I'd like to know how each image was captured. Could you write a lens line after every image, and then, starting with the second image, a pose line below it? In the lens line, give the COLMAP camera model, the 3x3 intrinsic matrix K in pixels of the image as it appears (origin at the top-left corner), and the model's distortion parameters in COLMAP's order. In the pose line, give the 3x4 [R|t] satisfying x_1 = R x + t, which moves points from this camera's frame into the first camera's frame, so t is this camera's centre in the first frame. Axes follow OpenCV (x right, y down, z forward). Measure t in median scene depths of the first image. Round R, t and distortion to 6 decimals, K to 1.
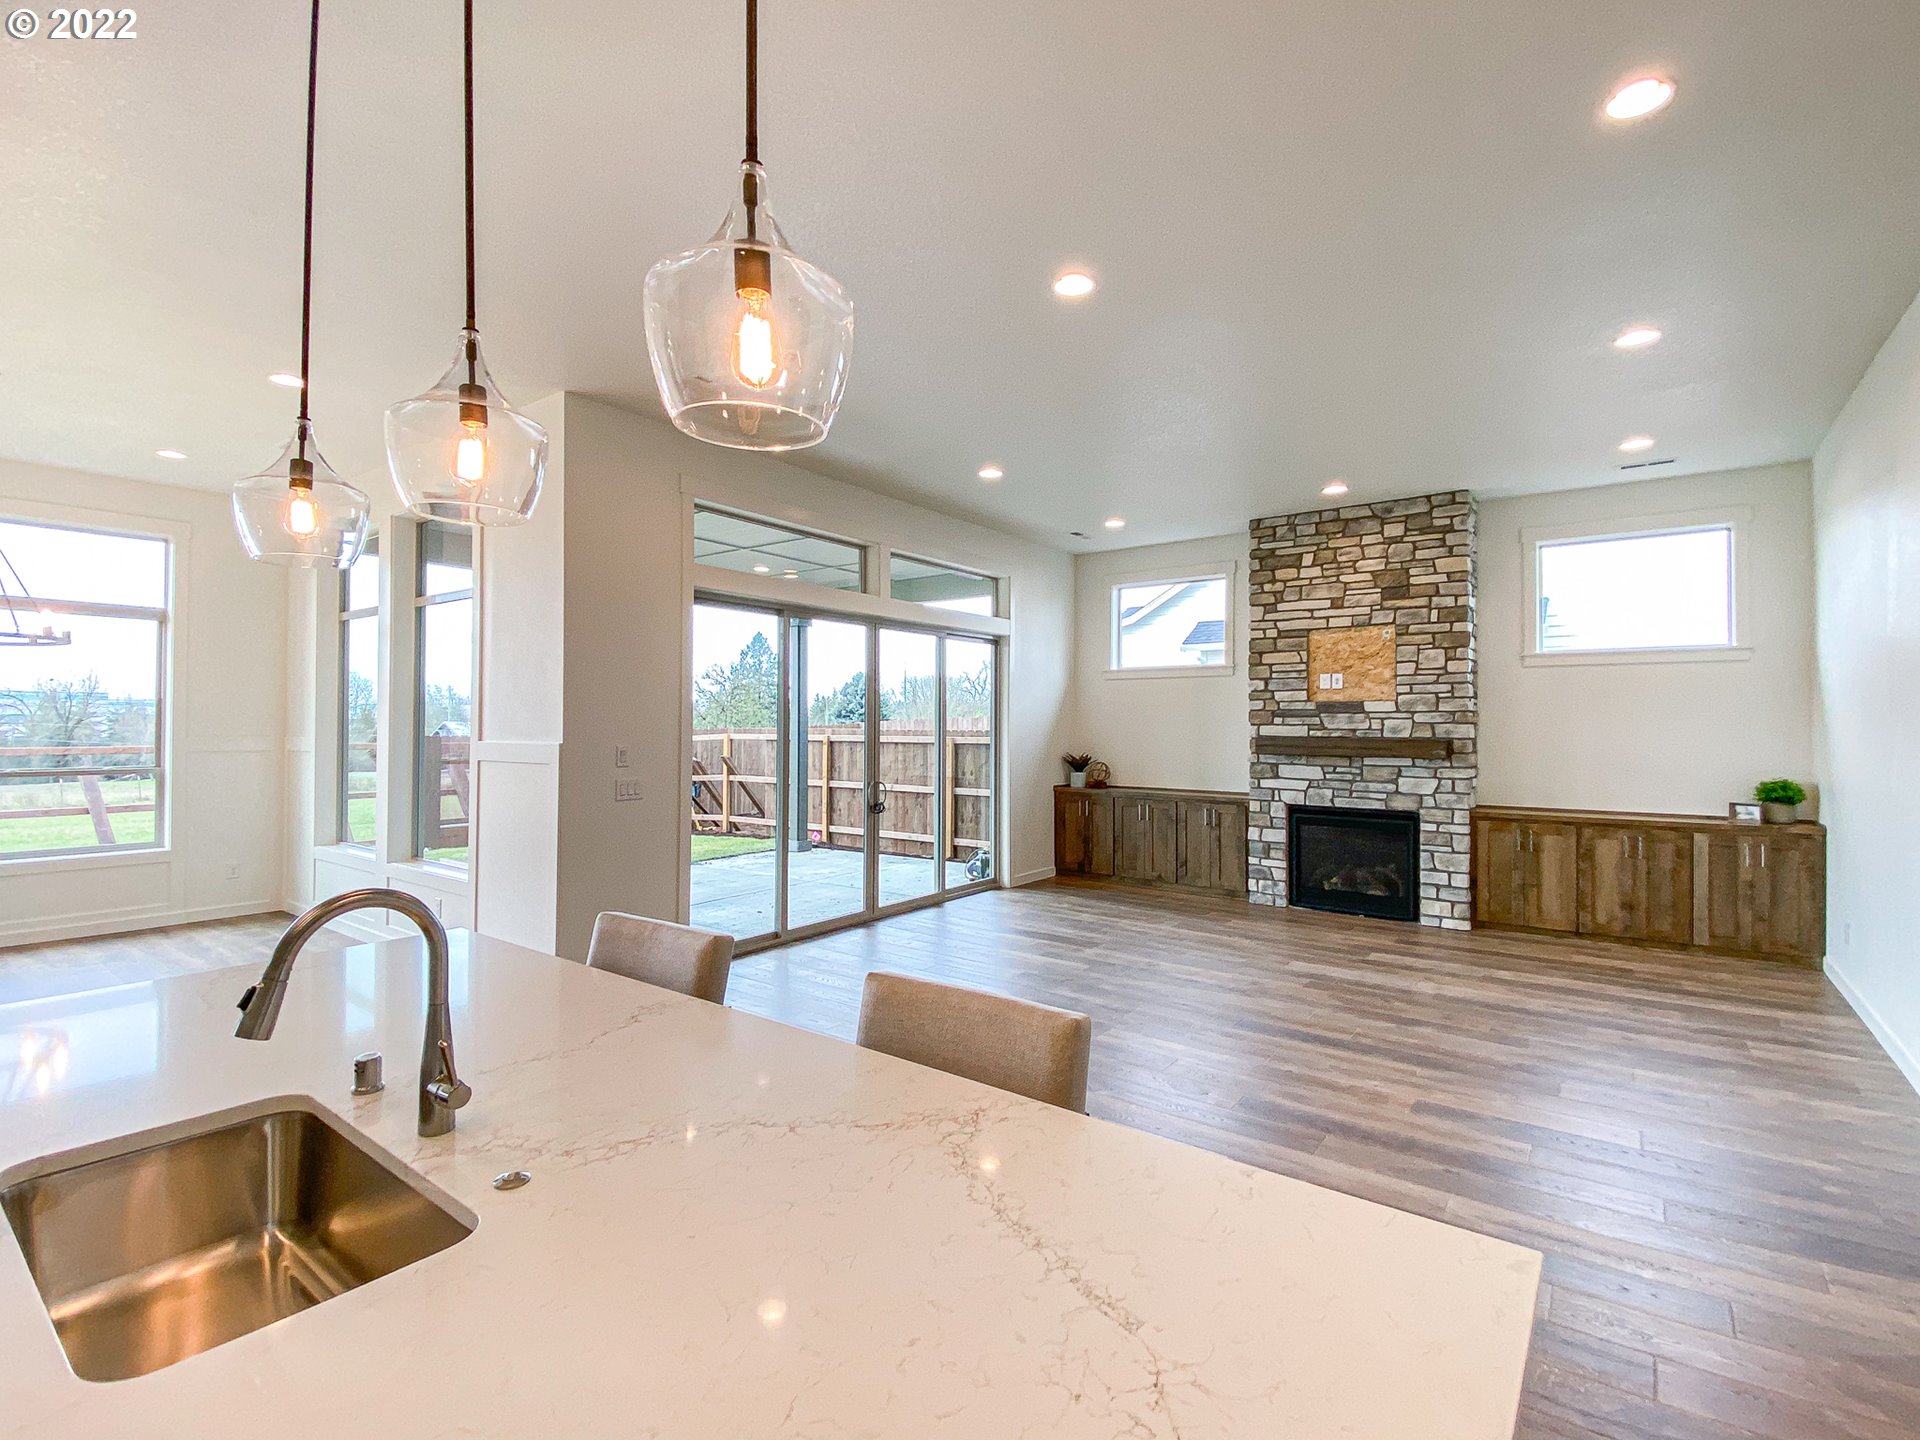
lens RADIAL K [[873.7, 0, 954.7], [0, 873.7, 711.6], [0, 0, 1]] dist [0.078016, -0.074729]
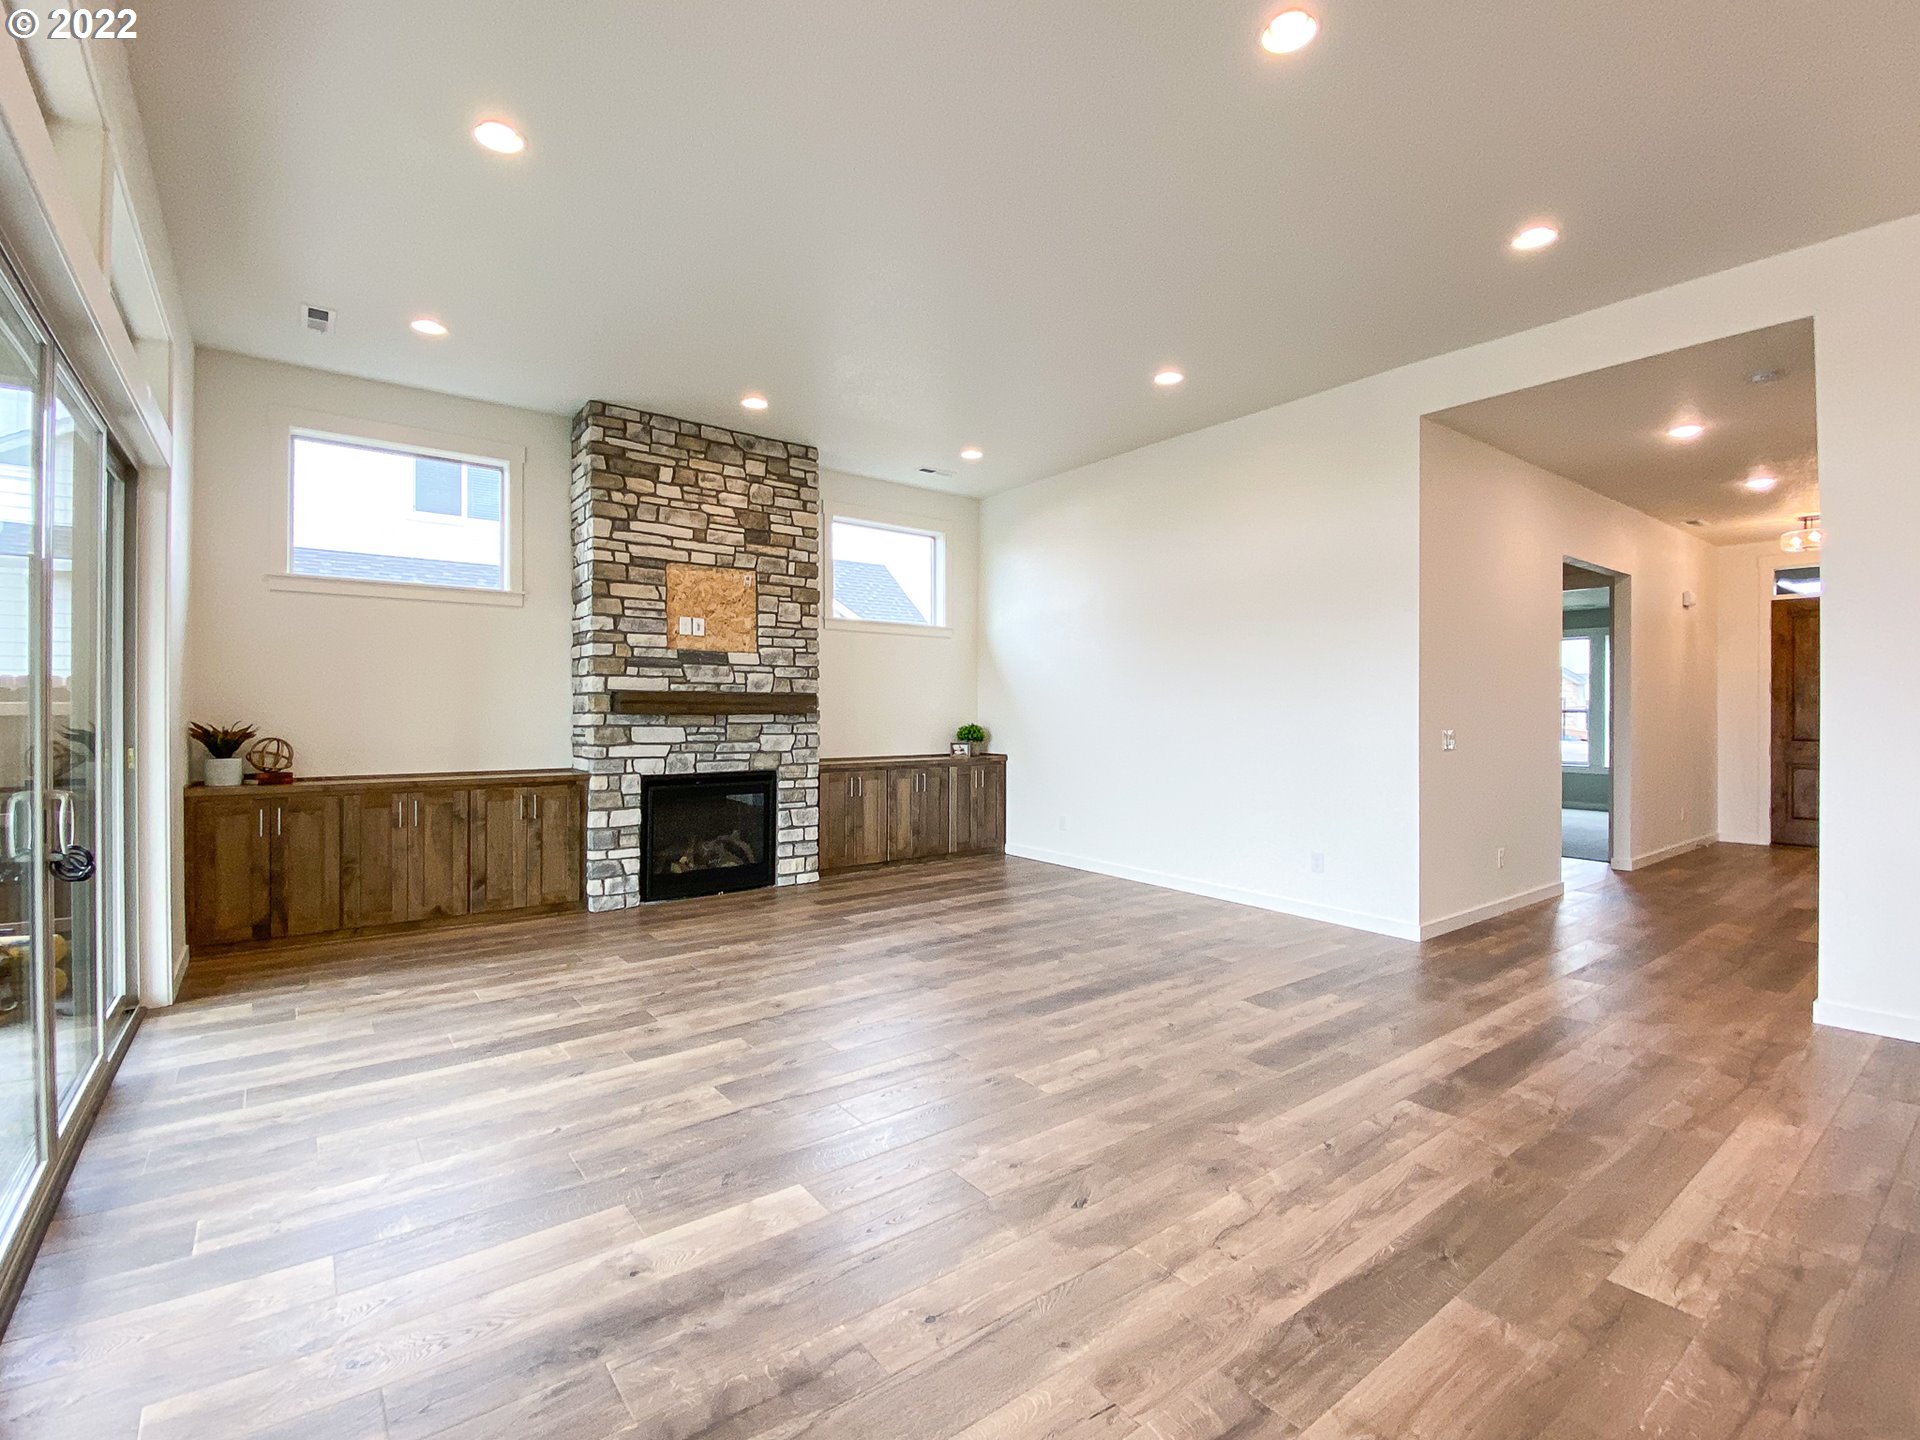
lens RADIAL K [[873.7, 0, 954.7], [0, 873.7, 711.6], [0, 0, 1]] dist [0.078016, -0.074729]
pose [[0.266598, -0.004217, 0.963799, -0.332034], [-0.017325, 0.999808, 0.009167, 0.036514], [-0.963652, -0.019142, 0.266474, 0.545460]]
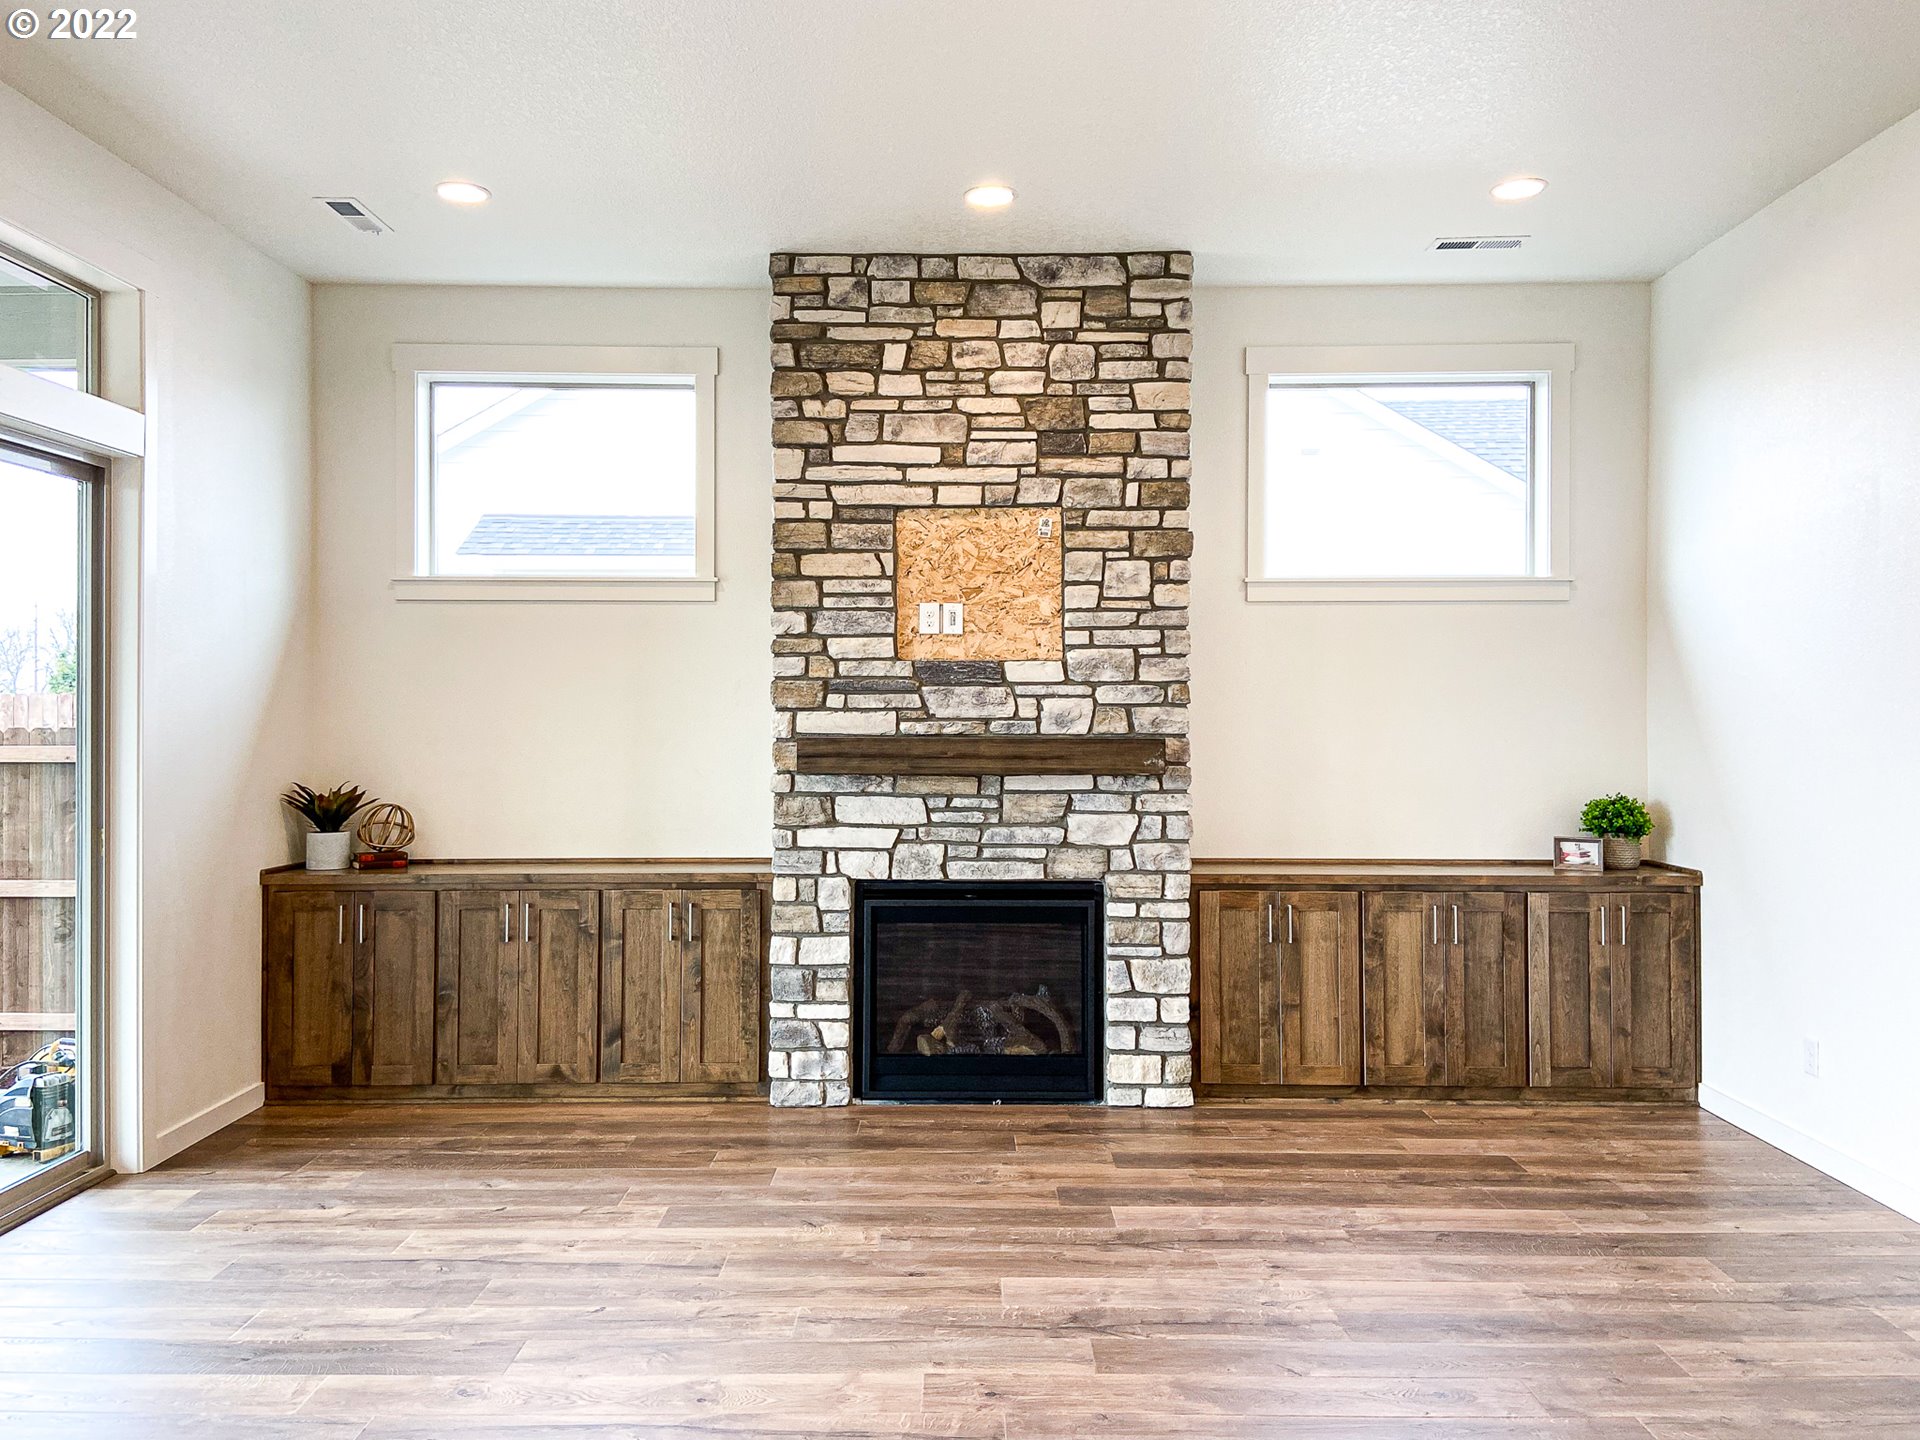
lens RADIAL K [[1430.7, 0, 942.1], [0, 1430.7, 709.7], [0, 0, 1]] dist [0.133147, -0.155289]
pose [[0.801785, -0.000759, 0.597612, -0.038646], [-0.005972, 0.999939, 0.009284, 0.008103], [-0.597583, -0.011013, 0.801732, 0.388081]]
